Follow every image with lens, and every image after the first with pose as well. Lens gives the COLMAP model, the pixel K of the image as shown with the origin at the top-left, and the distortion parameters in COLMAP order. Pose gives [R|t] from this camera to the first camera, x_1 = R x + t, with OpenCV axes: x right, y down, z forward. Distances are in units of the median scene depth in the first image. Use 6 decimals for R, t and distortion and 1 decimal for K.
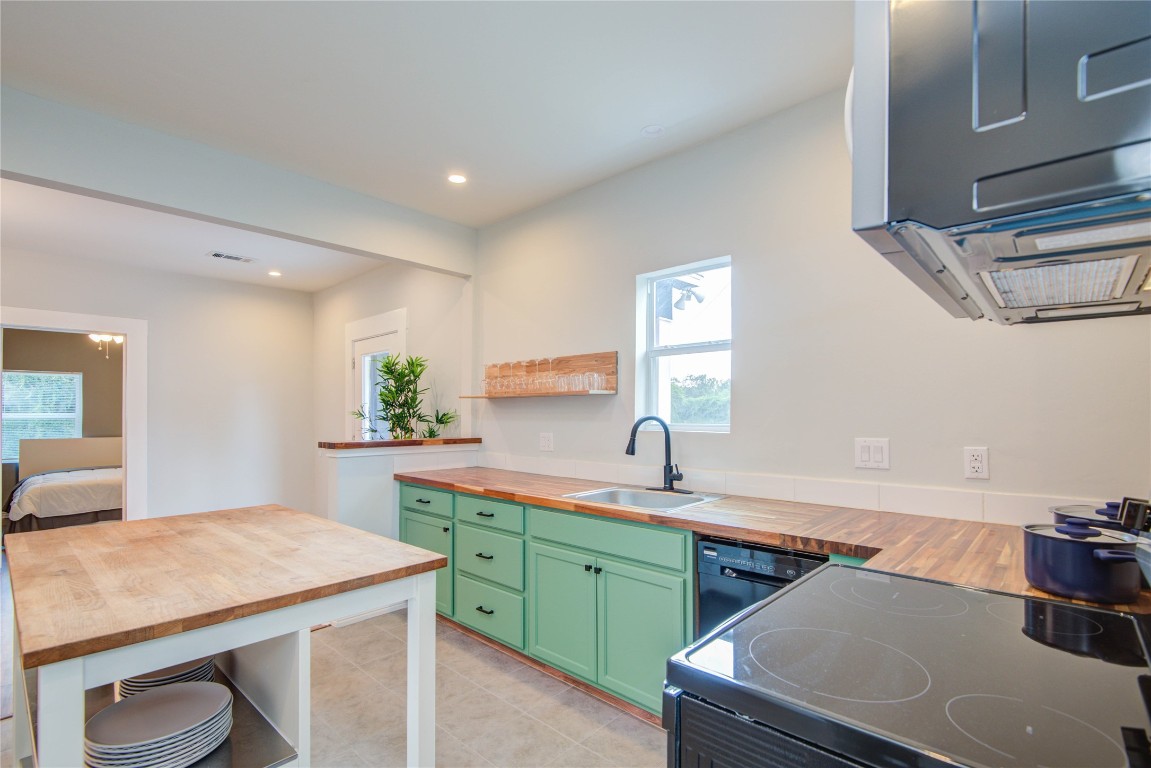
lens RADIAL K [[525.6, 0, 571.5], [0, 525.6, 415.5], [0, 0, 1]] dist [0.007826, -0.003431]
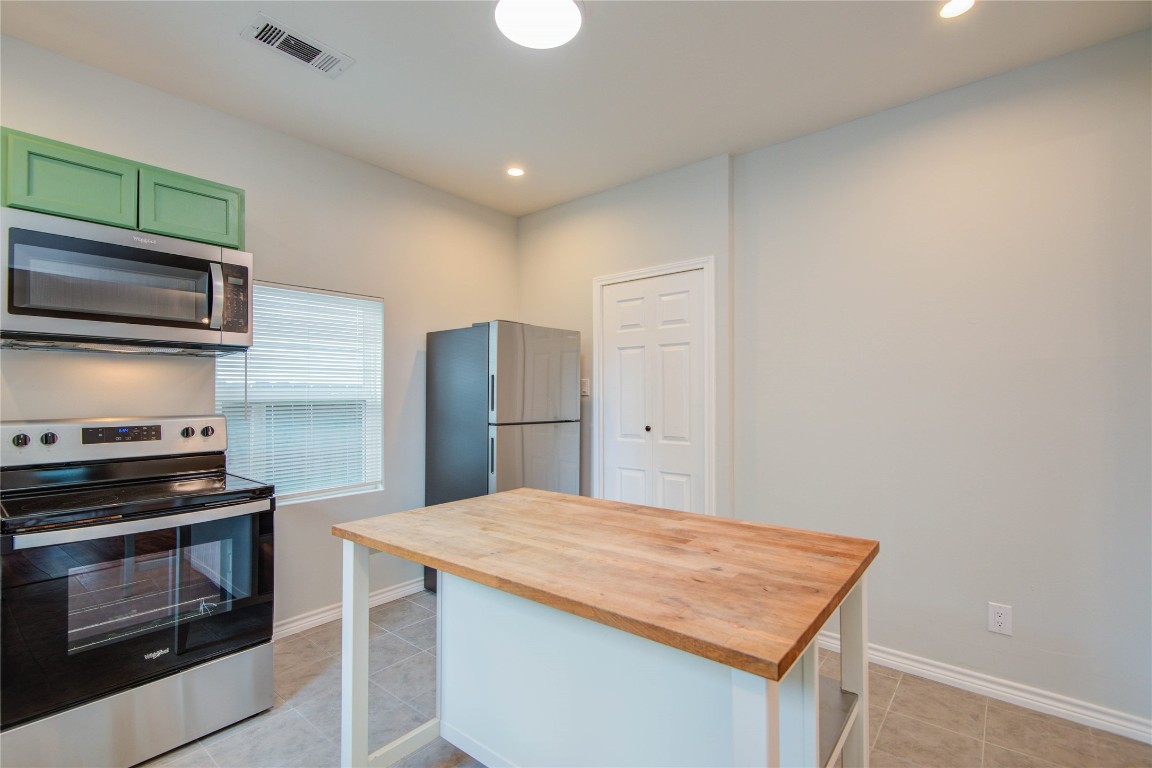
lens RADIAL K [[526.0, 0, 574.7], [0, 526.0, 390.6], [0, 0, 1]] dist [0.007826, -0.003431]
pose [[-0.997927, -0.004721, -0.064178, -0.318325], [-0.003681, 0.999860, -0.016312, 0.004052], [0.064246, -0.016042, -0.997805, 1.018301]]
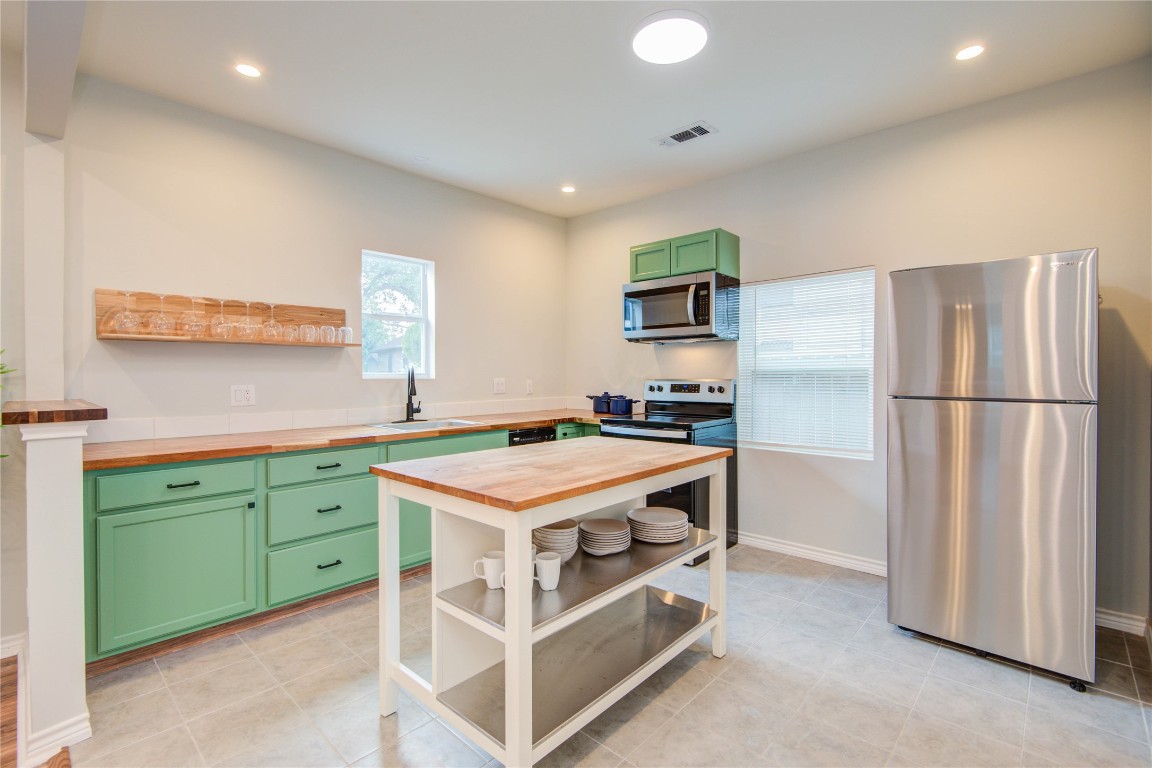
lens RADIAL K [[526.0, 0, 579.7], [0, 526.0, 380.0], [0, 0, 1]] dist [0.007826, -0.003431]
pose [[-0.002329, -0.015872, 0.999871, -1.067130], [0.002195, 0.999872, 0.015877, 0.012493], [-0.999995, 0.002232, -0.002294, 0.503885]]
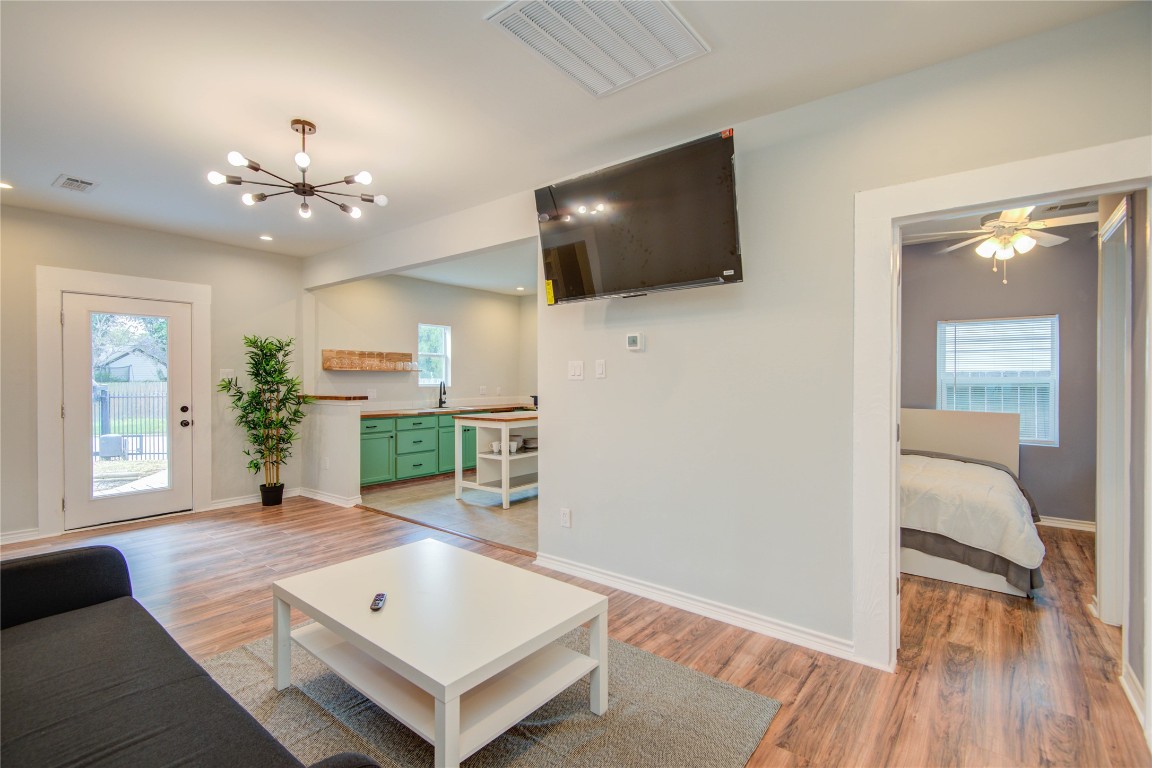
lens RADIAL K [[526.0, 0, 585.6], [0, 526.0, 383.2], [0, 0, 1]] dist [0.007826, -0.003431]
pose [[-0.101578, -0.006204, 0.994808, -2.377457], [-0.000569, 0.999981, 0.006179, -0.004053], [-0.994827, 0.000062, -0.101580, 0.471340]]
